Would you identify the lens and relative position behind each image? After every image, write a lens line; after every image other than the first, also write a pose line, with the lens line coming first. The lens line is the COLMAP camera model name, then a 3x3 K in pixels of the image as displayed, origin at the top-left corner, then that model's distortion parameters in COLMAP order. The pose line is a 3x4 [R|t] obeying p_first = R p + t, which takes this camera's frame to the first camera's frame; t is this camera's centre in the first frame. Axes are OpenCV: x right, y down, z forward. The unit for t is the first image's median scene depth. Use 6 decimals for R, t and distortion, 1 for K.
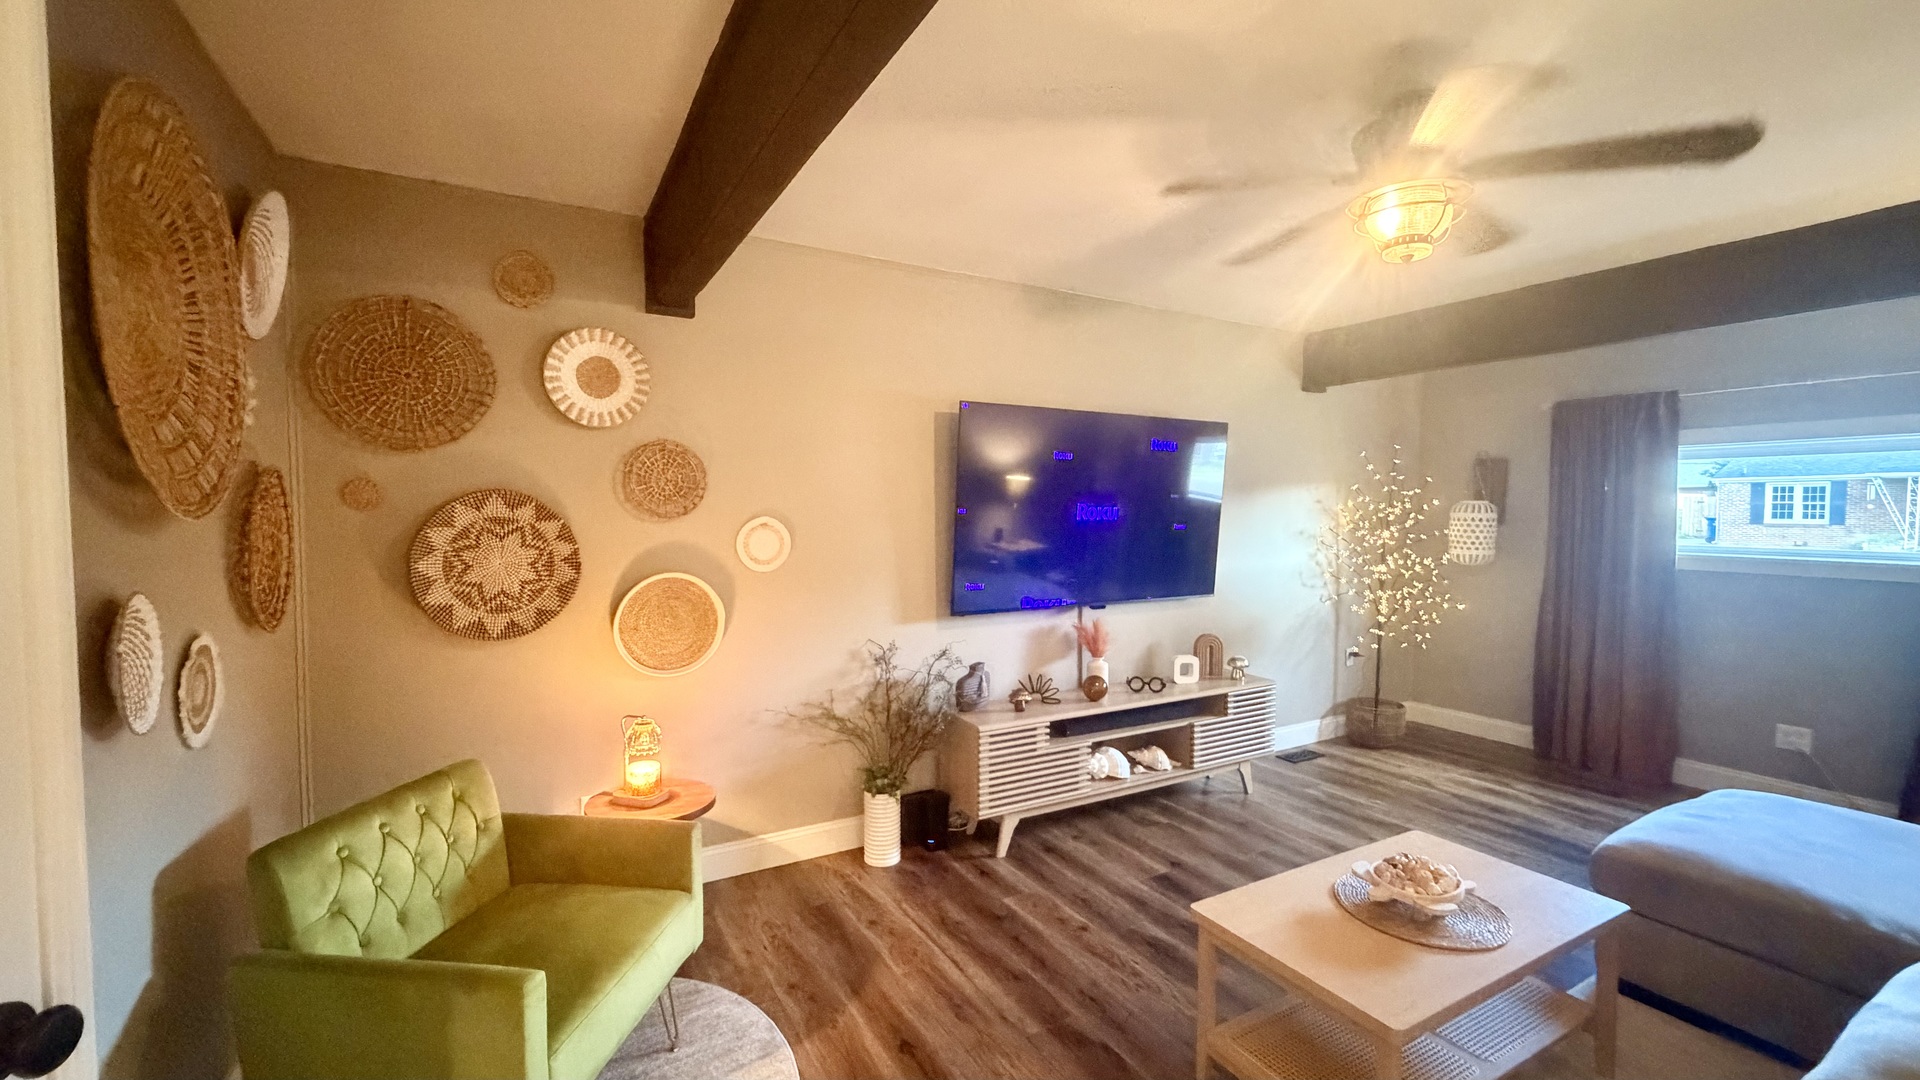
lens RADIAL K [[773.6, 0, 954.0], [0, 773.6, 539.8], [0, 0, 1]] dist [0.004185, -0.000209]
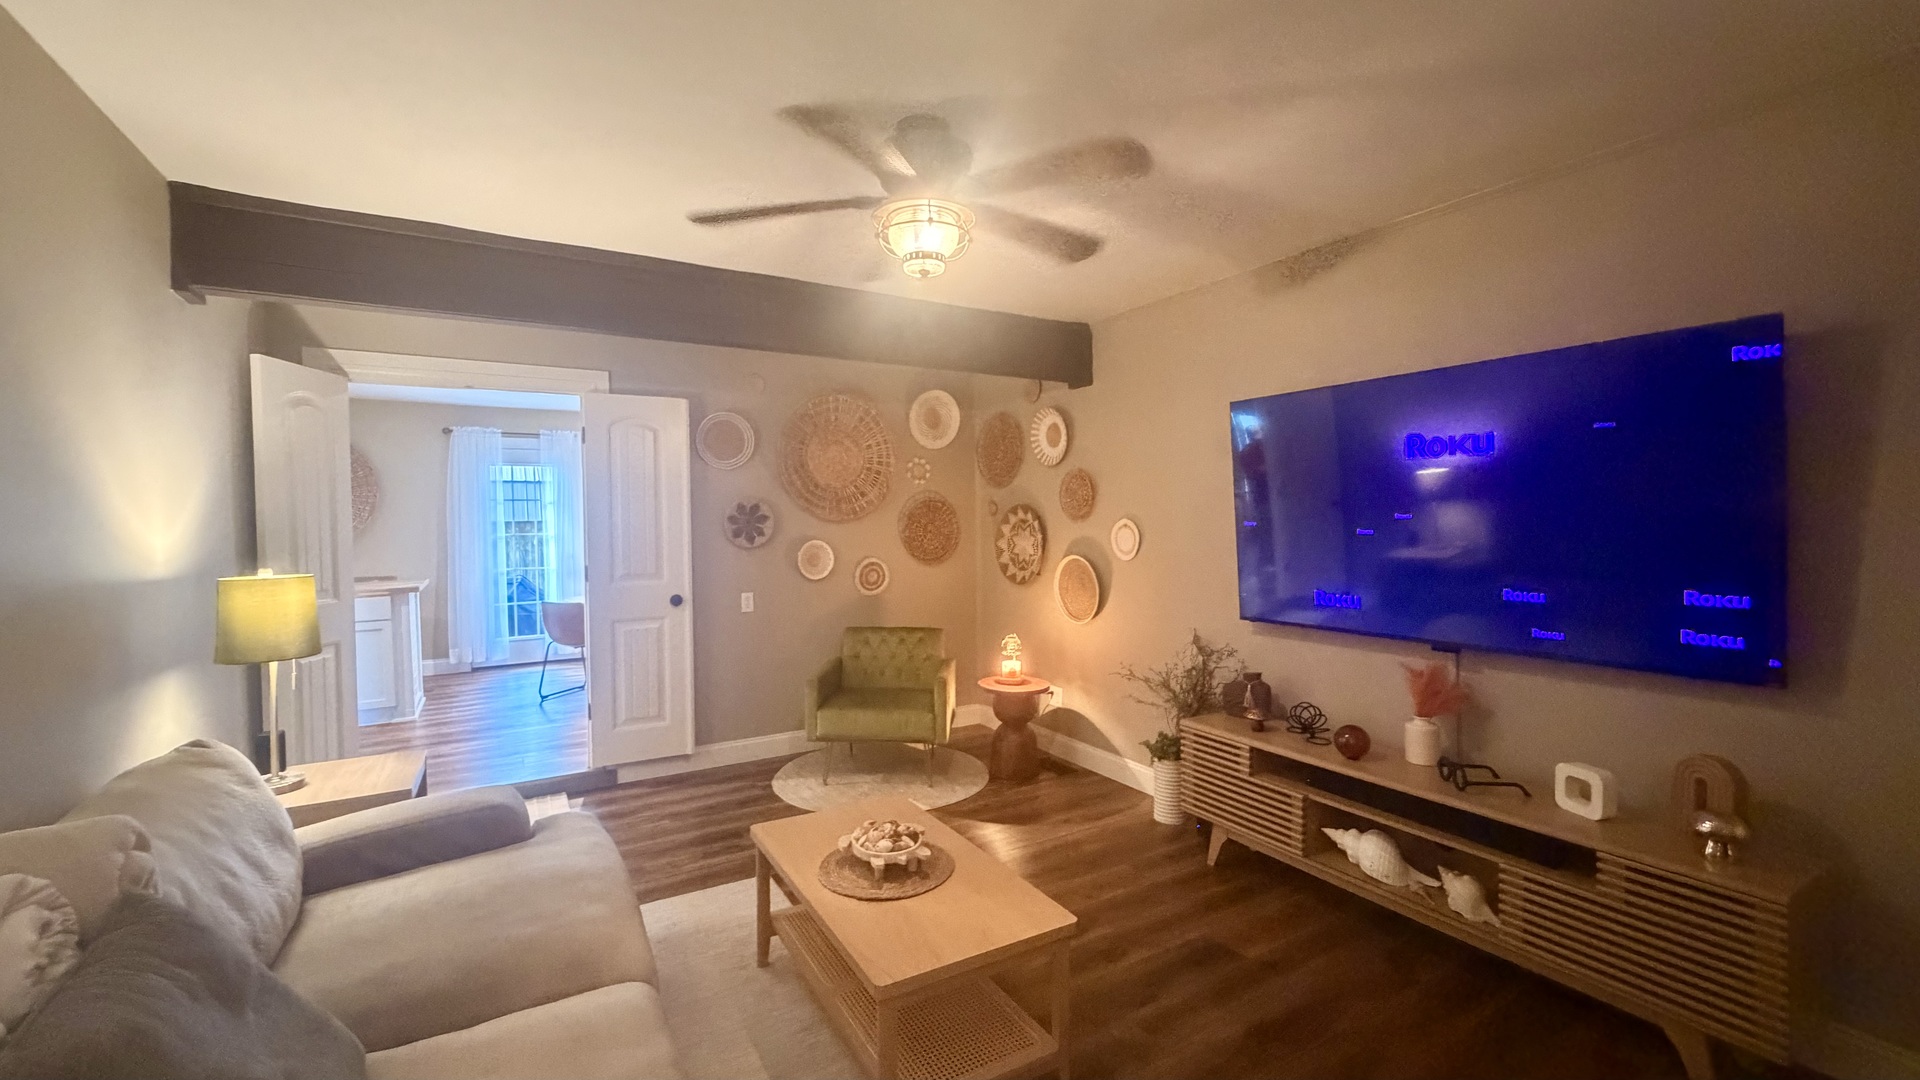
lens RADIAL K [[773.6, 0, 949.7], [0, 773.6, 526.5], [0, 0, 1]] dist [0.004185, -0.000209]
pose [[0.022712, 0.009139, -0.999700, 1.295210], [-0.030906, 0.999487, 0.008435, -0.022391], [0.999264, 0.030706, 0.022983, 0.795341]]
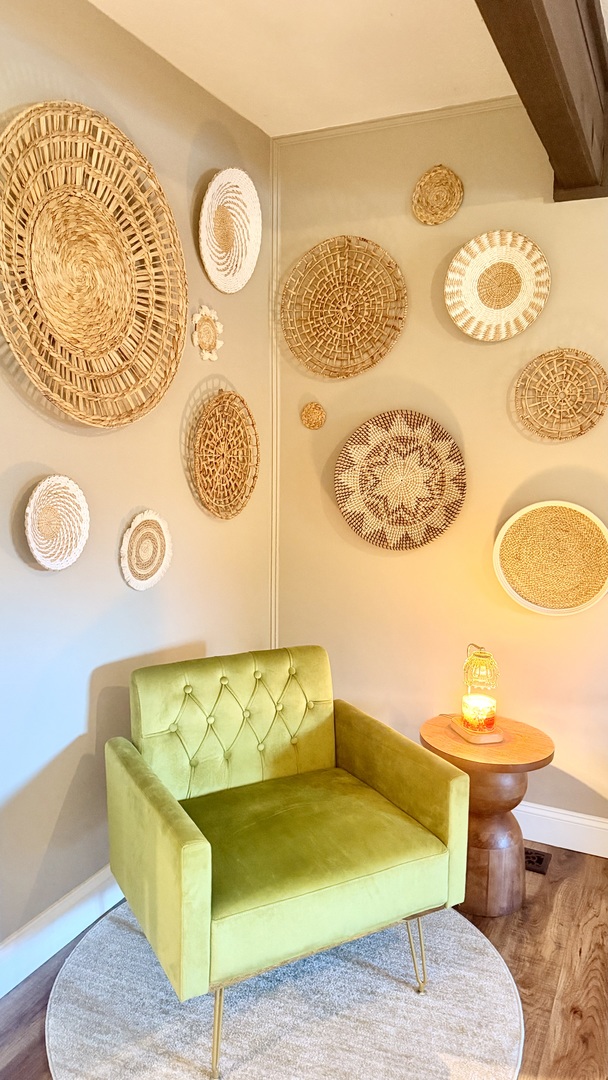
lens RADIAL K [[773.7, 0, 306.0], [0, 773.7, 546.8], [0, 0, 1]] dist [0.048928, -0.024354]
pose [[0.573414, 0.118010, -0.810722, 0.223629], [-0.046267, 0.992657, 0.111769, 0.009152], [0.817959, -0.026580, 0.574663, 0.277633]]
